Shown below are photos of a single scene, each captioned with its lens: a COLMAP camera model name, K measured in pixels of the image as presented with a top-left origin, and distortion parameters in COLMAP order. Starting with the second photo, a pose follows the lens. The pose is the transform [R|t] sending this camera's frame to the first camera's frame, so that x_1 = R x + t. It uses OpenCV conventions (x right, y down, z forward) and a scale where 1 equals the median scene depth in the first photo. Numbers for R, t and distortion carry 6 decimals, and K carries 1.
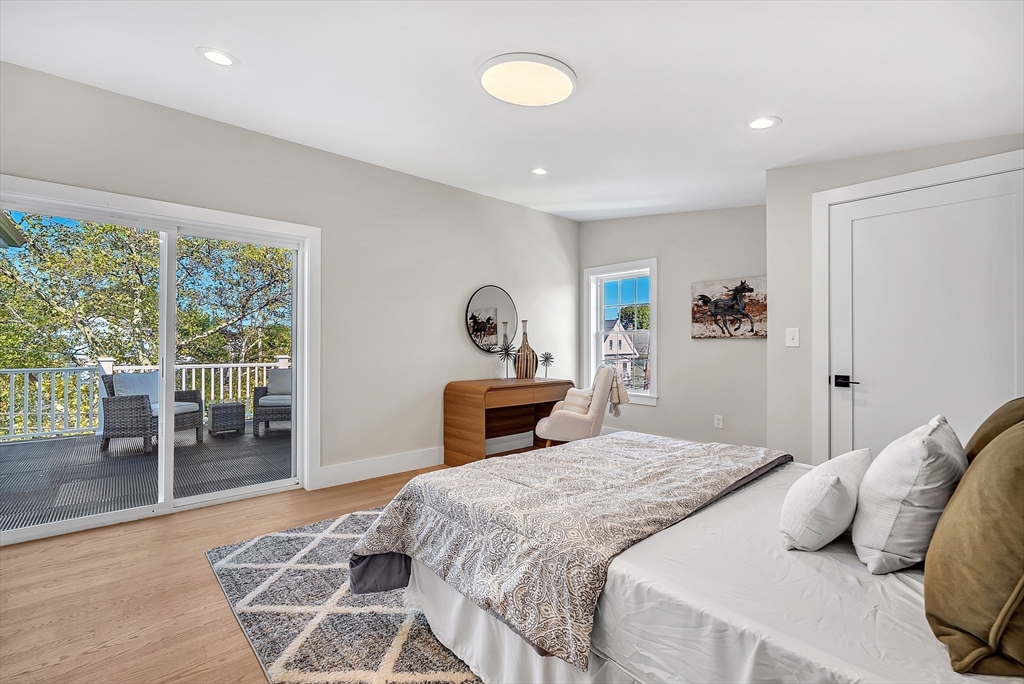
lens RADIAL K [[460.2, 0, 510.4], [0, 460.2, 340.4], [0, 0, 1]] dist [-0.005527, -0.000200]
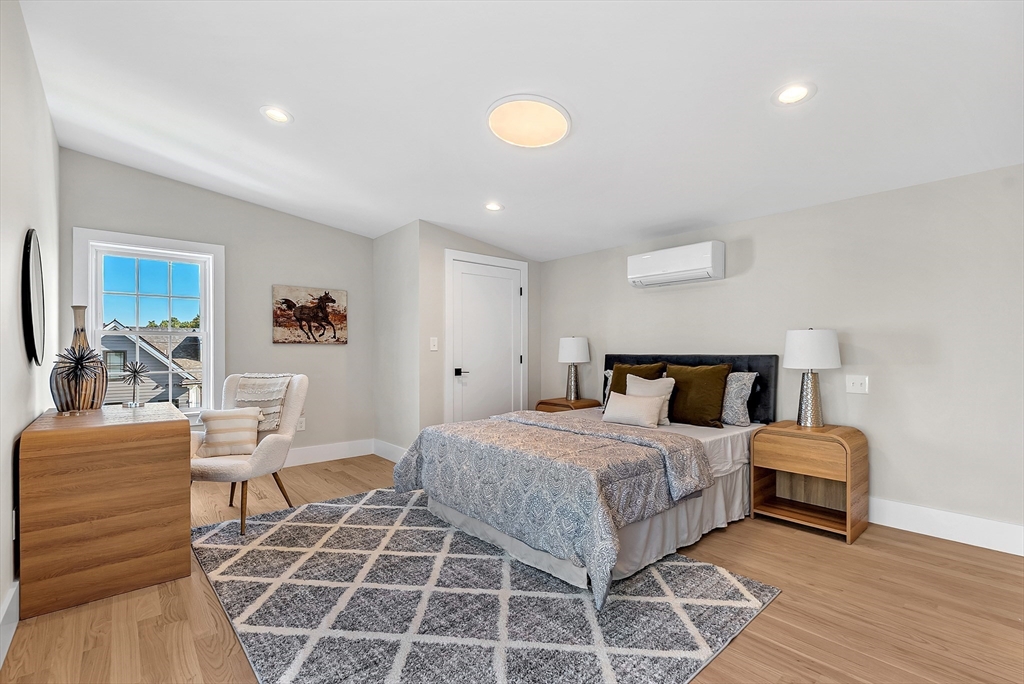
lens RADIAL K [[460.2, 0, 510.4], [0, 460.2, 340.4], [0, 0, 1]] dist [-0.005527, -0.000200]
pose [[0.014105, 0.015869, 0.999775, -0.588965], [-0.009284, 0.999833, -0.015739, 0.001079], [-0.999857, -0.009060, 0.014250, 0.528235]]
